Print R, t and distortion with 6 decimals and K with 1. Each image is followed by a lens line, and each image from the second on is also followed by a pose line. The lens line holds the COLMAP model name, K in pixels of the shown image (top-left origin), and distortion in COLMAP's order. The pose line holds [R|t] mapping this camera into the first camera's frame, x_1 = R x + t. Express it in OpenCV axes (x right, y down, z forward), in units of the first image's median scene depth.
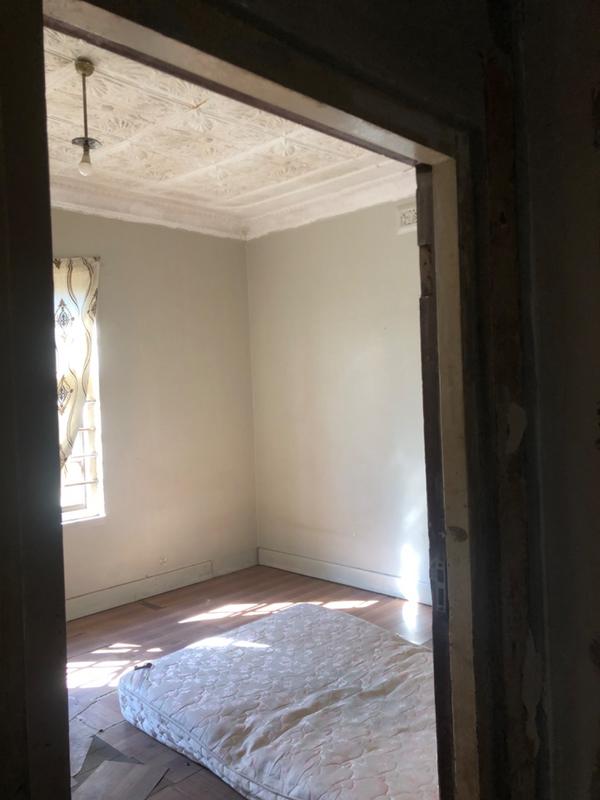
lens RADIAL K [[659.4, 0, 300.0], [0, 659.4, 400.0], [0, 0, 1]] dist [0.008351, 0.000924]
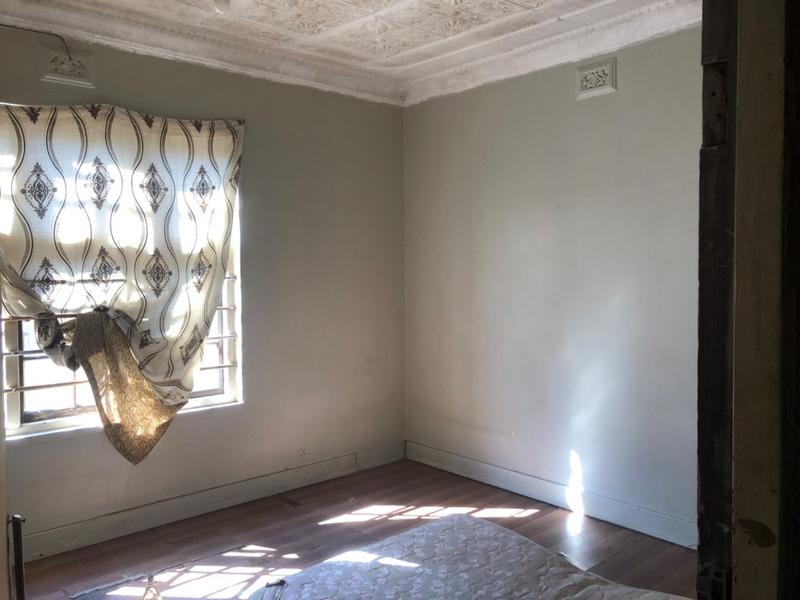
lens RADIAL K [[659.4, 0, 403.7], [0, 659.4, 288.5], [0, 0, 1]] dist [0.008351, 0.000924]
pose [[0.997231, 0.032573, -0.066856, -0.015781], [-0.031498, 0.999358, 0.017068, -0.007264], [0.067369, -0.014915, 0.997617, 0.103763]]
